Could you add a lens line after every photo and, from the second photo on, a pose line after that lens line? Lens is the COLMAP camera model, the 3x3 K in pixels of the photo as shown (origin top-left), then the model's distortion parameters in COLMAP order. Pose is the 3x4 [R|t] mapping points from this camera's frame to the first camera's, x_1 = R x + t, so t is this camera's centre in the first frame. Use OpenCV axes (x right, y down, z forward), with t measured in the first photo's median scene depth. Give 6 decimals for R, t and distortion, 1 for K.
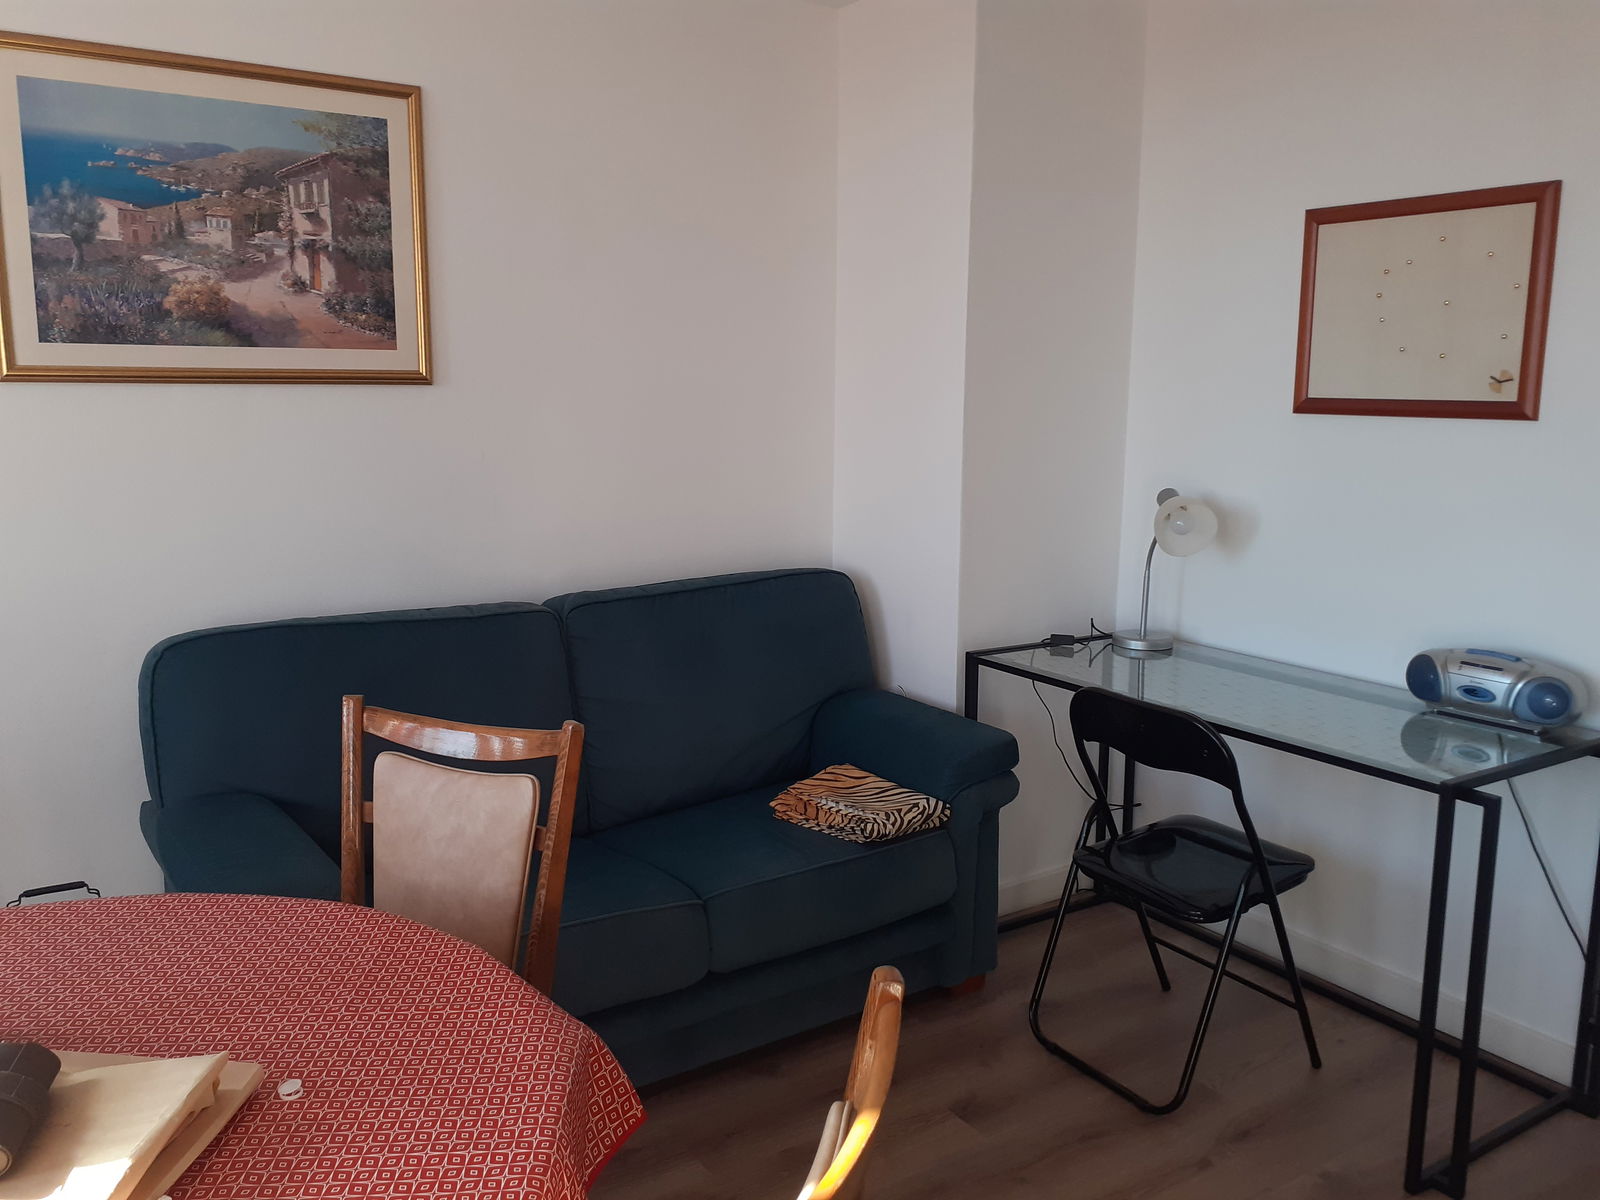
lens RADIAL K [[1303.8, 0, 800.0], [0, 1303.8, 600.0], [0, 0, 1]] dist [-0.002144, 0.001262]
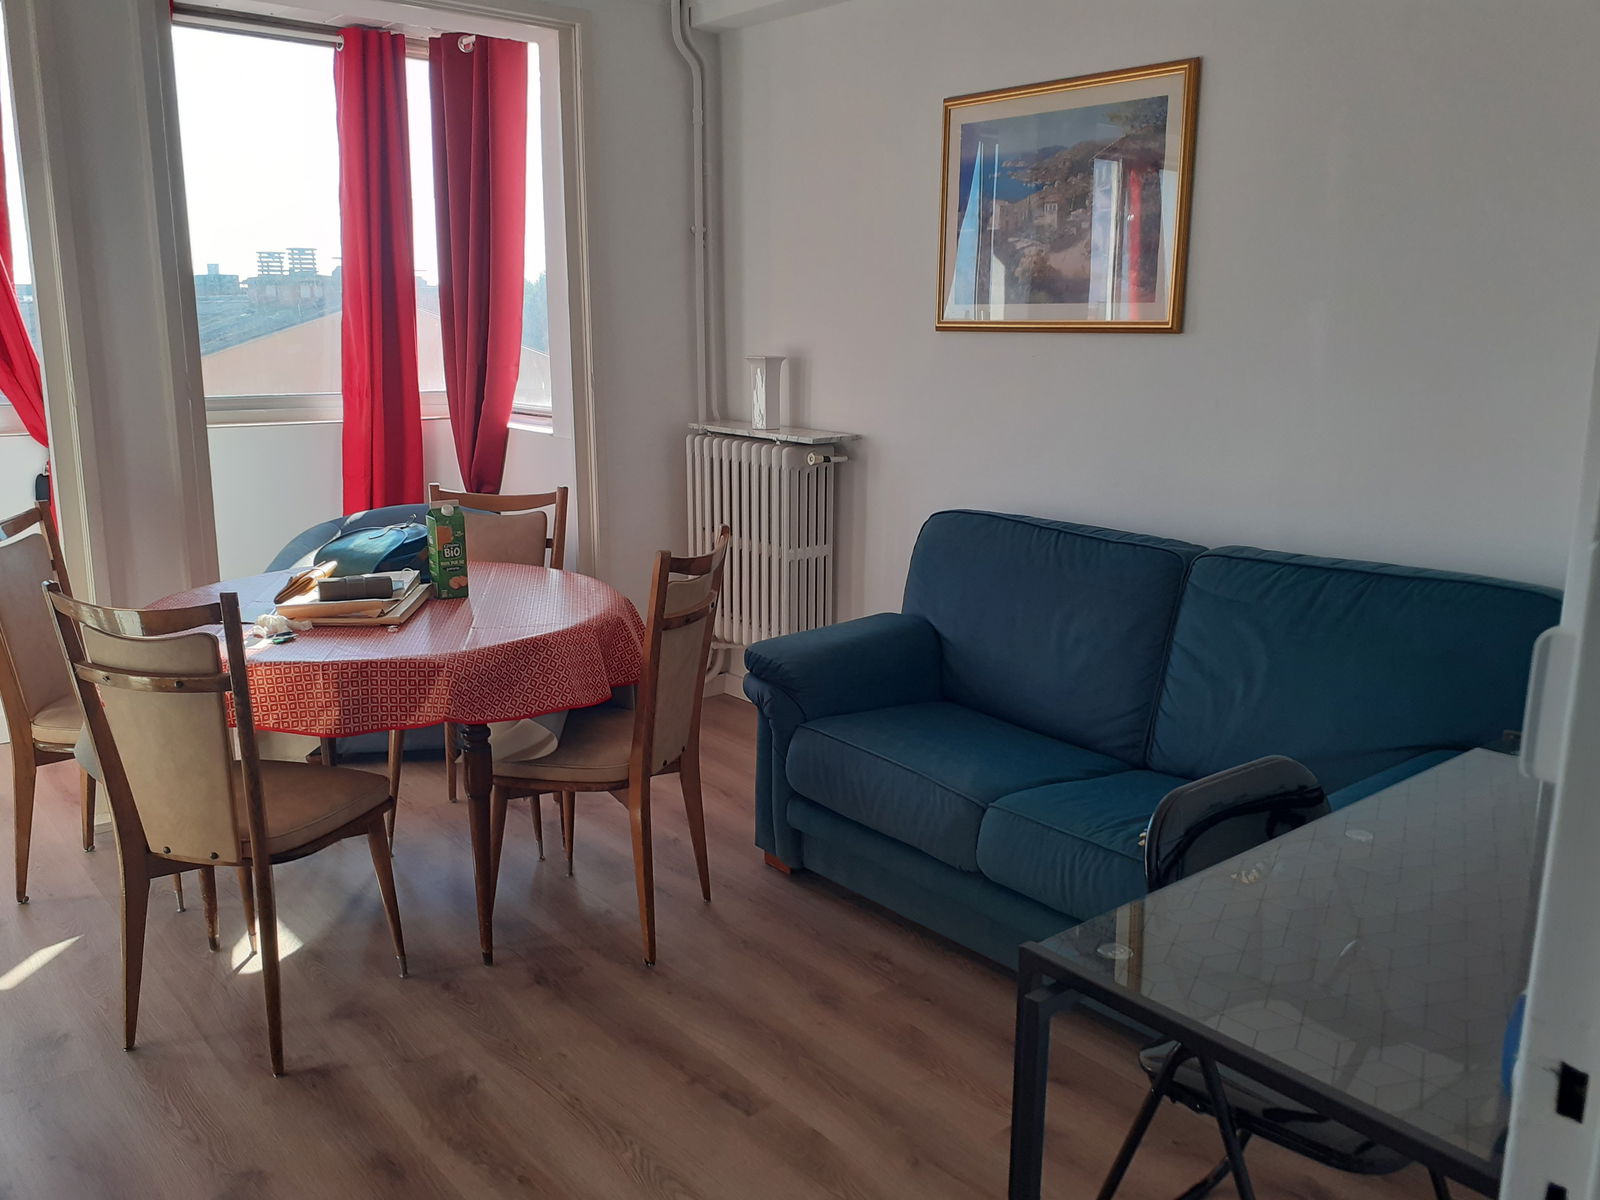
lens RADIAL K [[1303.8, 0, 800.0], [0, 1303.8, 600.0], [0, 0, 1]] dist [-0.002144, 0.001262]
pose [[0.125770, 0.199707, -0.971751, 0.857192], [-0.167285, 0.969771, 0.177649, -0.098094], [0.977854, 0.140216, 0.155376, 0.603018]]
